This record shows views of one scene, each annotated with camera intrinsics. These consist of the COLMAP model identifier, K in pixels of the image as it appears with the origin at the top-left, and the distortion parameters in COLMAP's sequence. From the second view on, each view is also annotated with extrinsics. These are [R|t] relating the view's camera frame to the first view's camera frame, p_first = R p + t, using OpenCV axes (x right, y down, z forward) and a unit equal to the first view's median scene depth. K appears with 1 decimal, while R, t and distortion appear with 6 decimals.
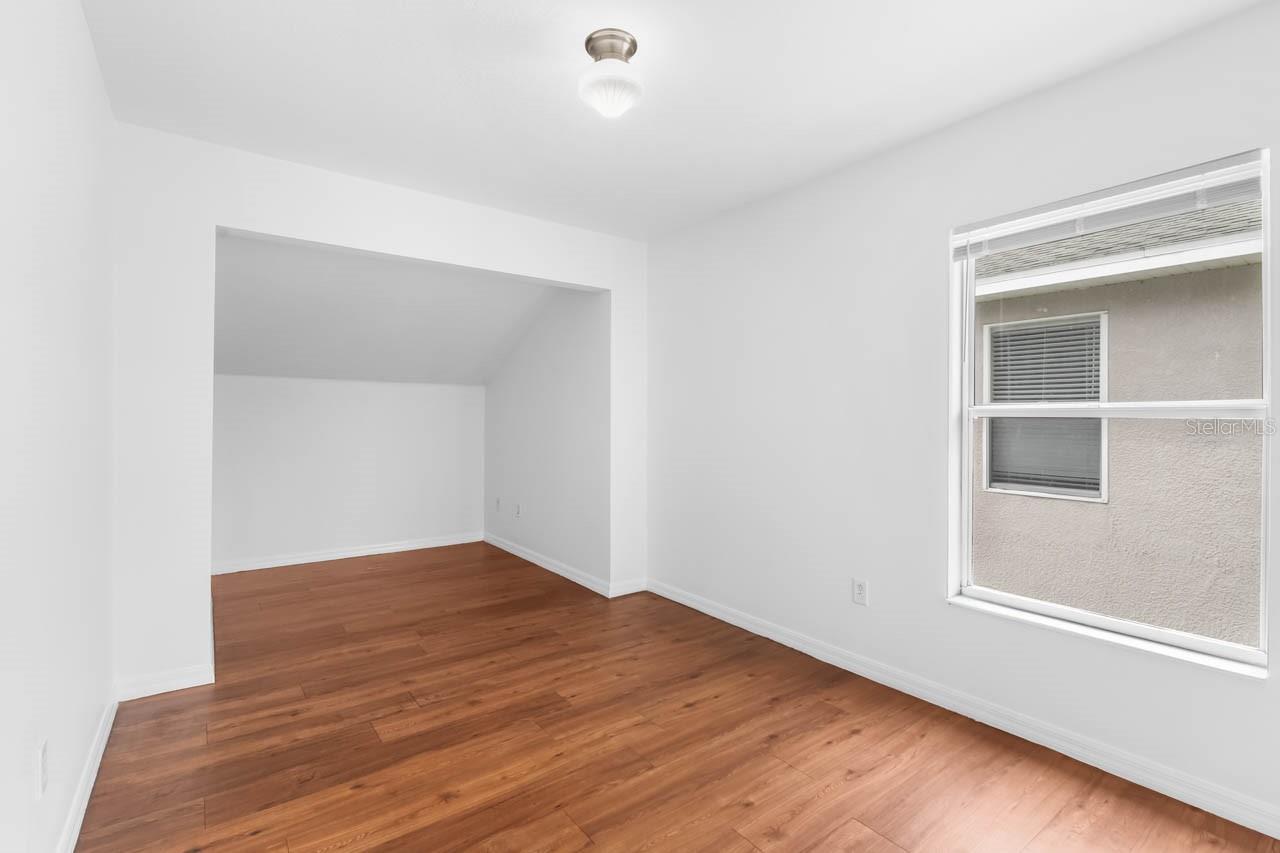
lens RADIAL K [[578.0, 0, 638.7], [0, 578.0, 423.4], [0, 0, 1]] dist [0.003967, 0.000008]
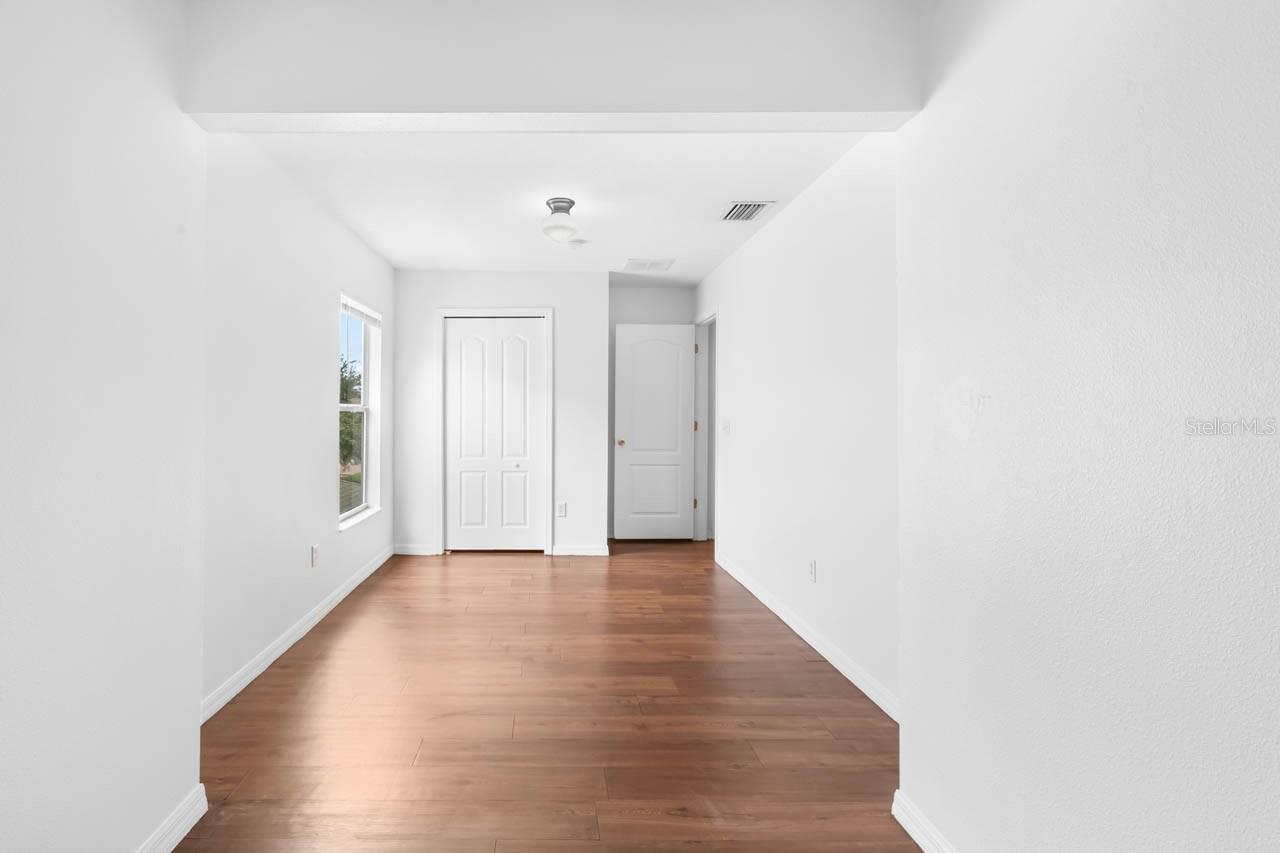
lens RADIAL K [[578.0, 0, 638.7], [0, 578.0, 423.4], [0, 0, 1]] dist [0.003967, 0.000008]
pose [[-0.876735, -0.020750, 0.480527, -0.900494], [-0.011897, 0.999699, 0.021463, -0.023225], [-0.480827, 0.013100, -0.876718, 1.969583]]
